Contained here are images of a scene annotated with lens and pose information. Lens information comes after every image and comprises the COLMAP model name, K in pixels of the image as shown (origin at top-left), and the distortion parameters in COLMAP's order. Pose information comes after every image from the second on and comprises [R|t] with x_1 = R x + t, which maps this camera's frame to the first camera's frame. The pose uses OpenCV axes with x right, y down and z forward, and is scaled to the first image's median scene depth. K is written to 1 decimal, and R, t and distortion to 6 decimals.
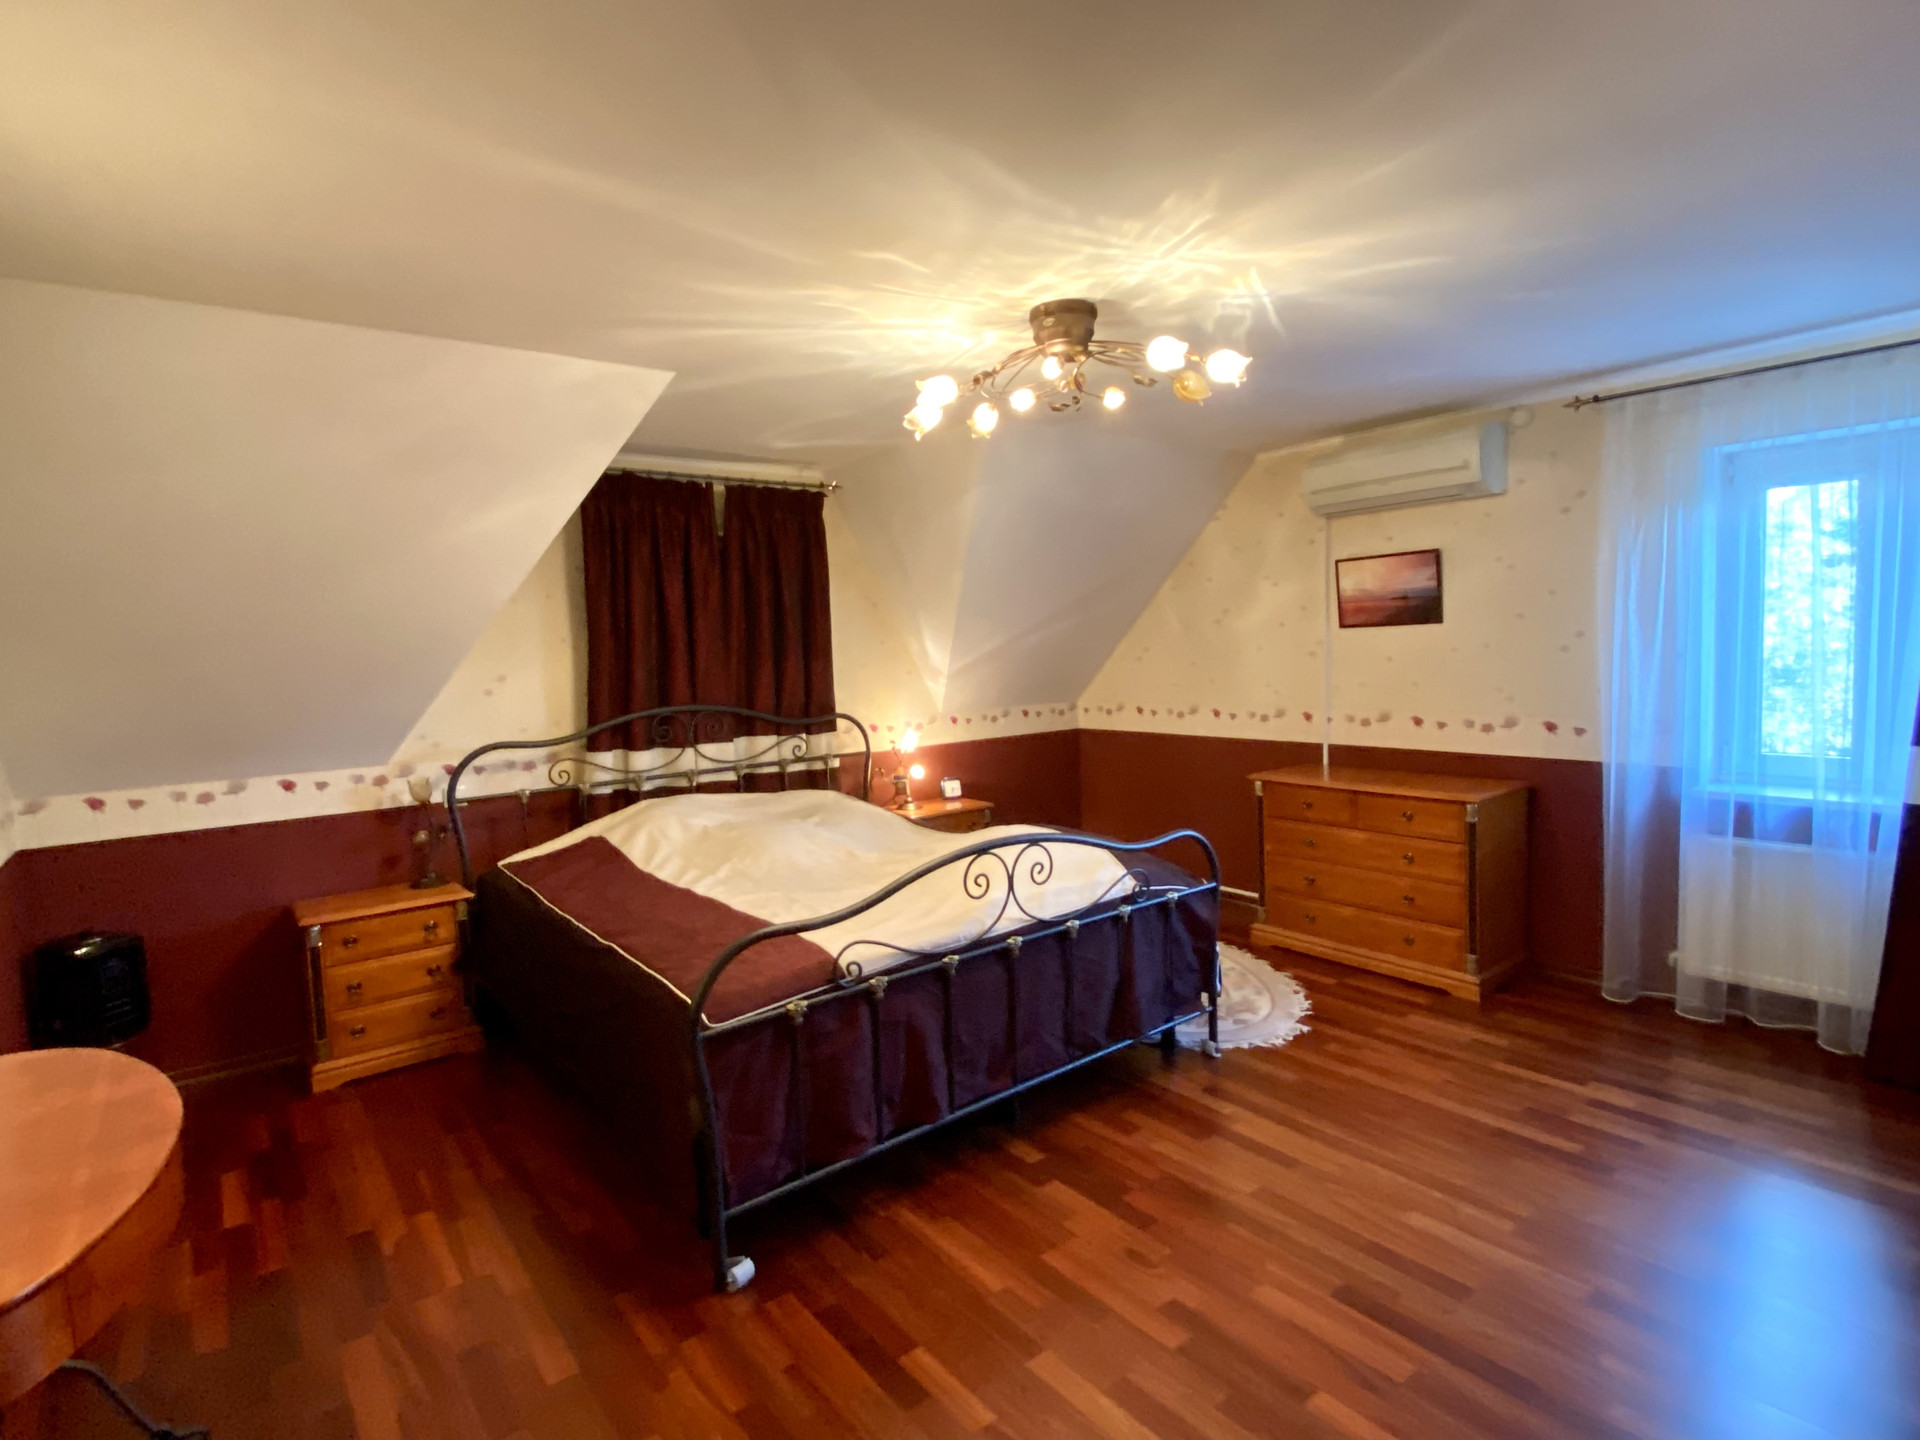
lens RADIAL K [[965.2, 0, 922.3], [0, 965.2, 727.8], [0, 0, 1]] dist [0.004166, -0.016027]
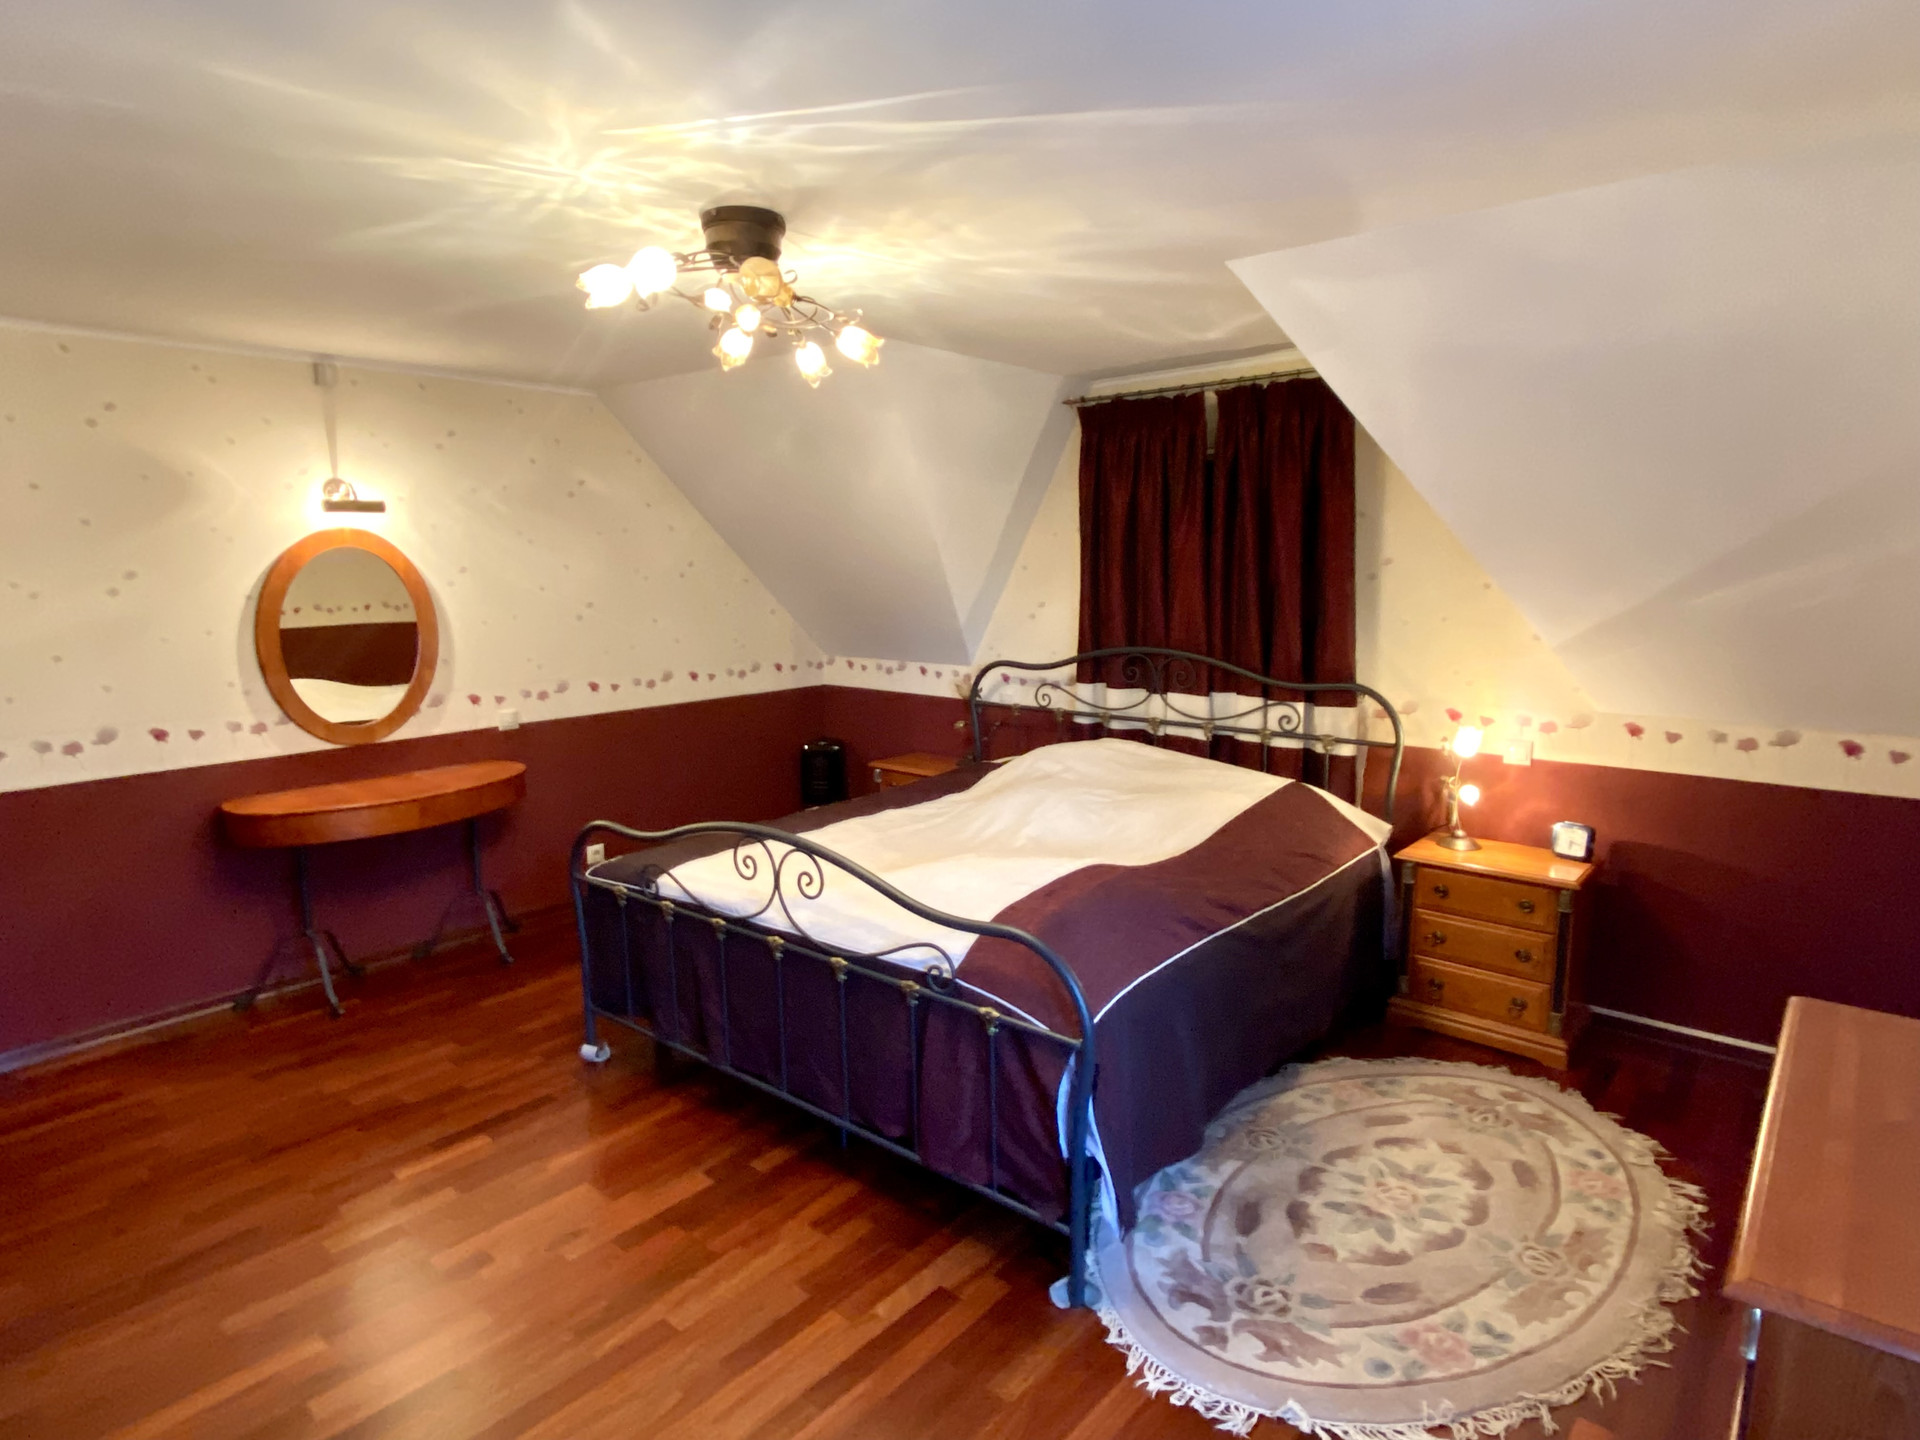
lens RADIAL K [[1022.2, 0, 946.9], [0, 1022.2, 722.1], [0, 0, 1]] dist [0.001306, -0.004719]
pose [[0.239131, 0.188018, -0.952610, 0.751584], [-0.083665, 0.981415, 0.172701, -0.122263], [0.967376, 0.038402, 0.250417, 0.663959]]
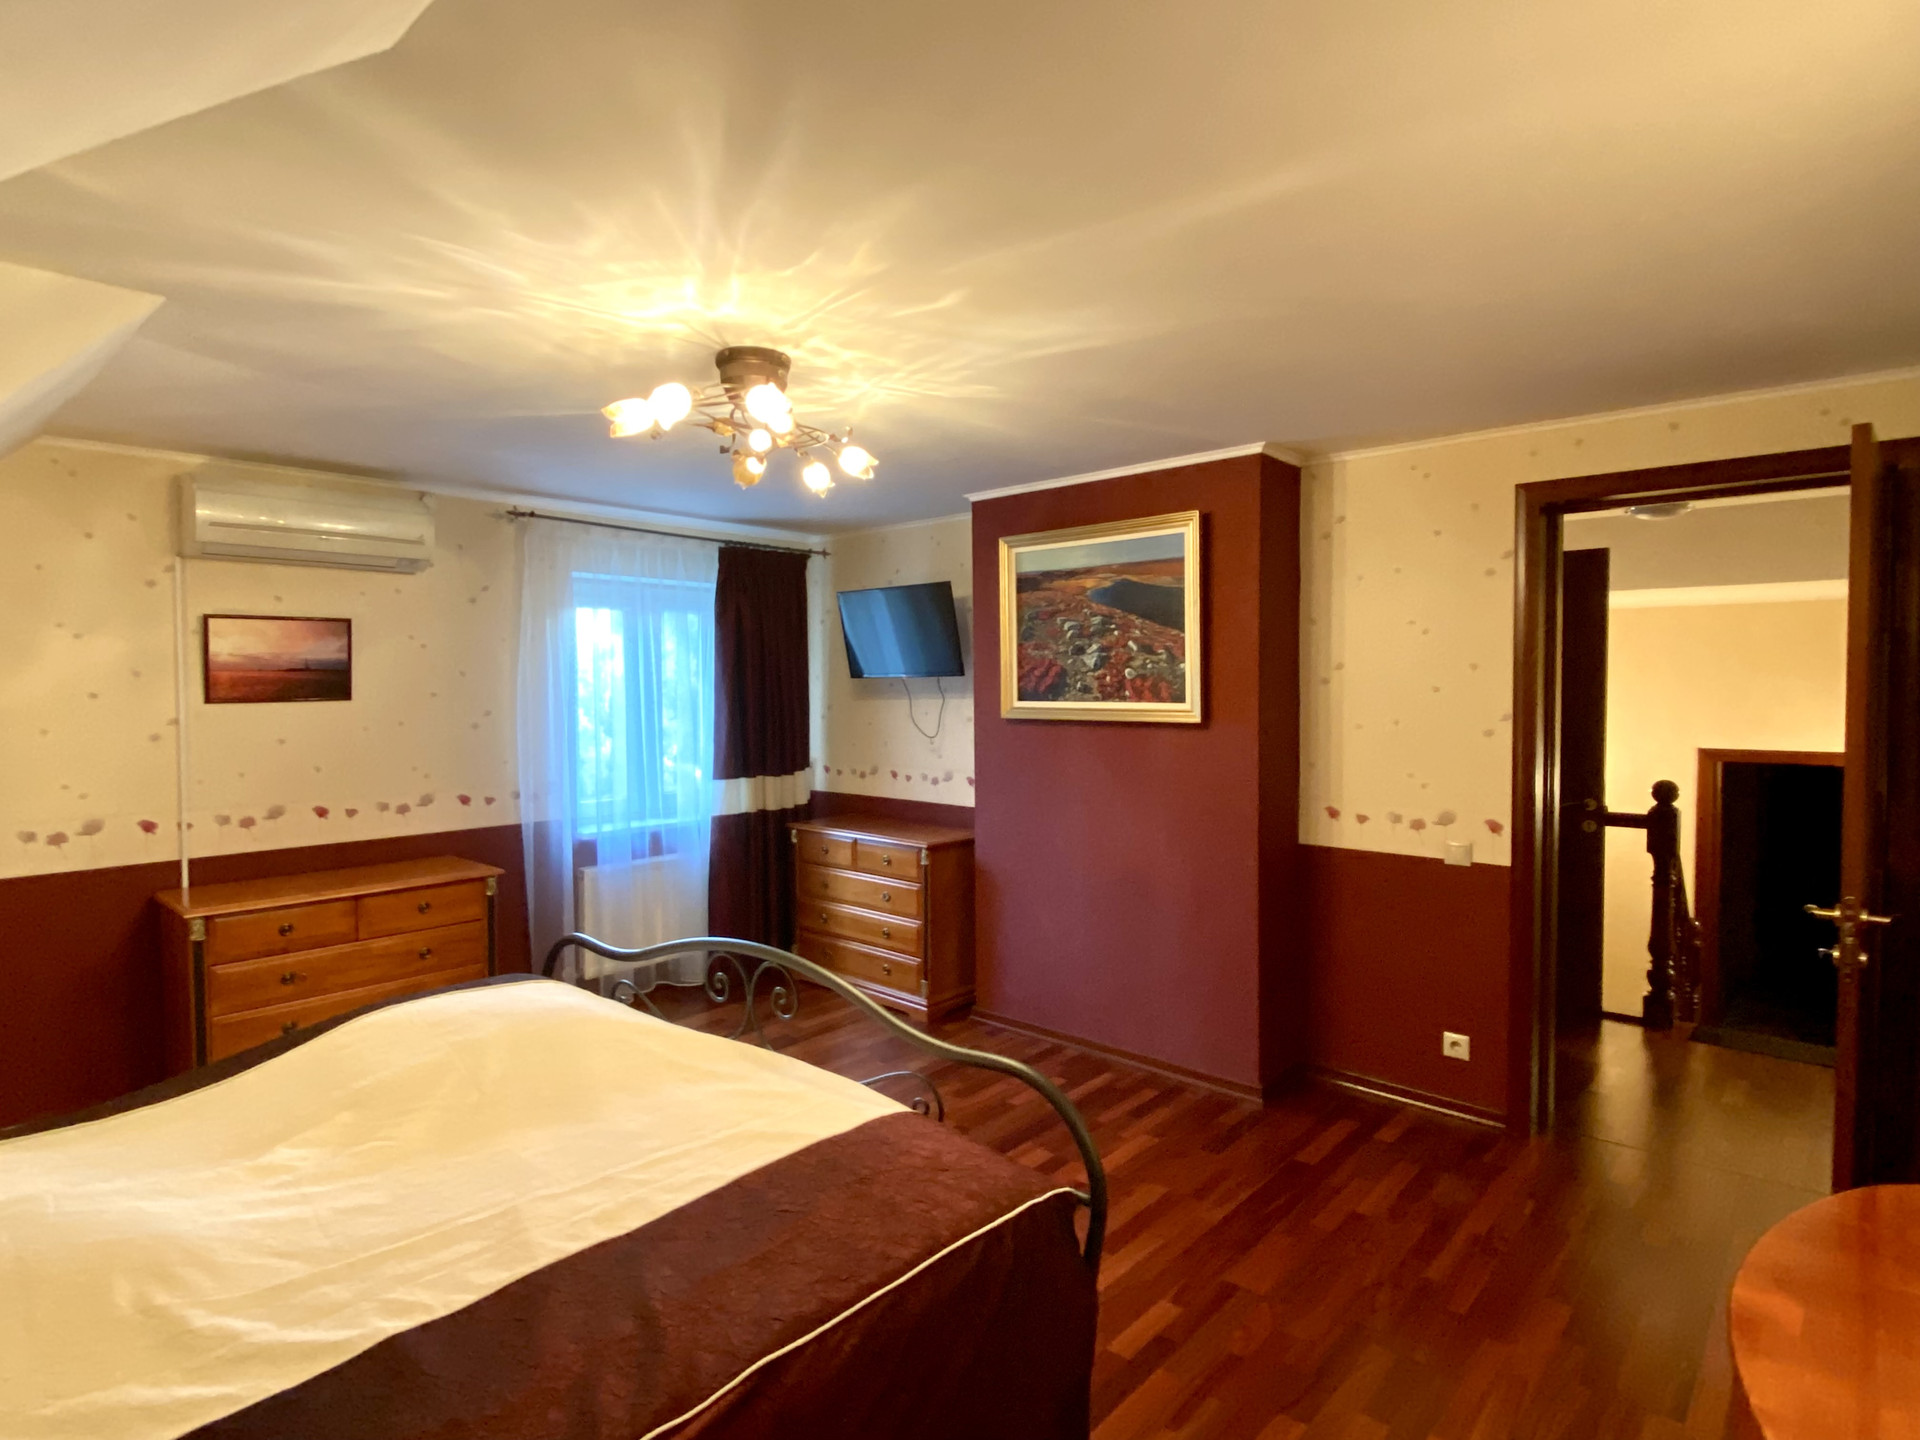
lens RADIAL K [[1022.2, 0, 972.2], [0, 1022.2, 722.3], [0, 0, 1]] dist [0.001306, -0.004719]
pose [[-0.234169, 0.004155, 0.972187, -0.593451], [0.096593, 0.995142, 0.019013, -0.054554], [-0.967385, 0.098358, -0.233433, 0.728590]]
